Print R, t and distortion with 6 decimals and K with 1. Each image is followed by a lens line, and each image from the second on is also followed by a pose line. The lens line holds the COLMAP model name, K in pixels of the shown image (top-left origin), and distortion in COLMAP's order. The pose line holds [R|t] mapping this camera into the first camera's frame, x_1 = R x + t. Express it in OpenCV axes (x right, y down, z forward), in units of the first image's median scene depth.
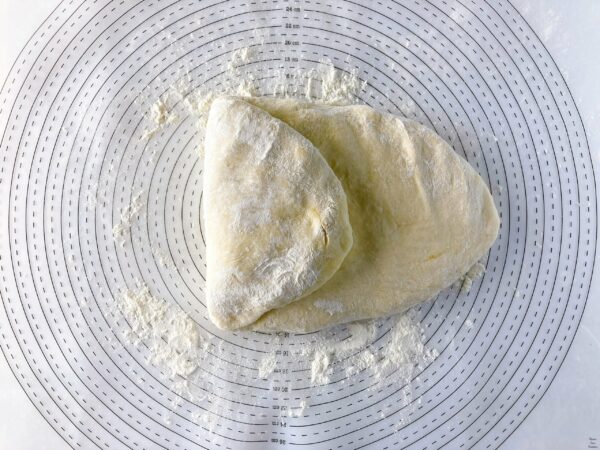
lens RADIAL K [[521.1, 0, 311.8], [0, 521.1, 223.1], [0, 0, 1]] dist [0.003086, 0.014841]
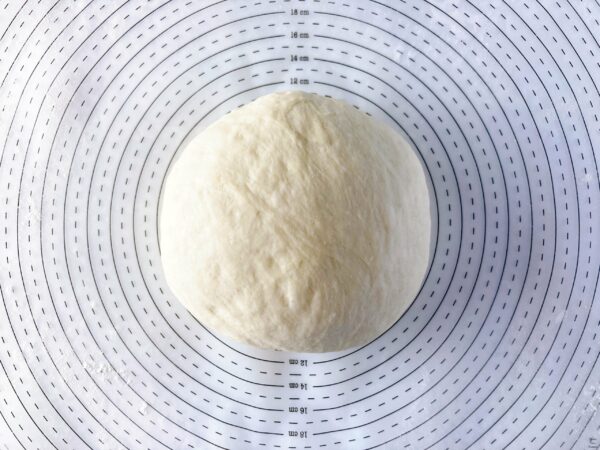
lens RADIAL K [[521.1, 0, 311.8], [0, 521.1, 223.1], [0, 0, 1]] dist [0.003086, 0.014841]
pose [[0.999589, -0.028280, -0.004647, -0.026876], [0.028363, 0.999423, 0.018710, -0.029862], [0.004115, -0.018834, 0.999814, 0.262086]]
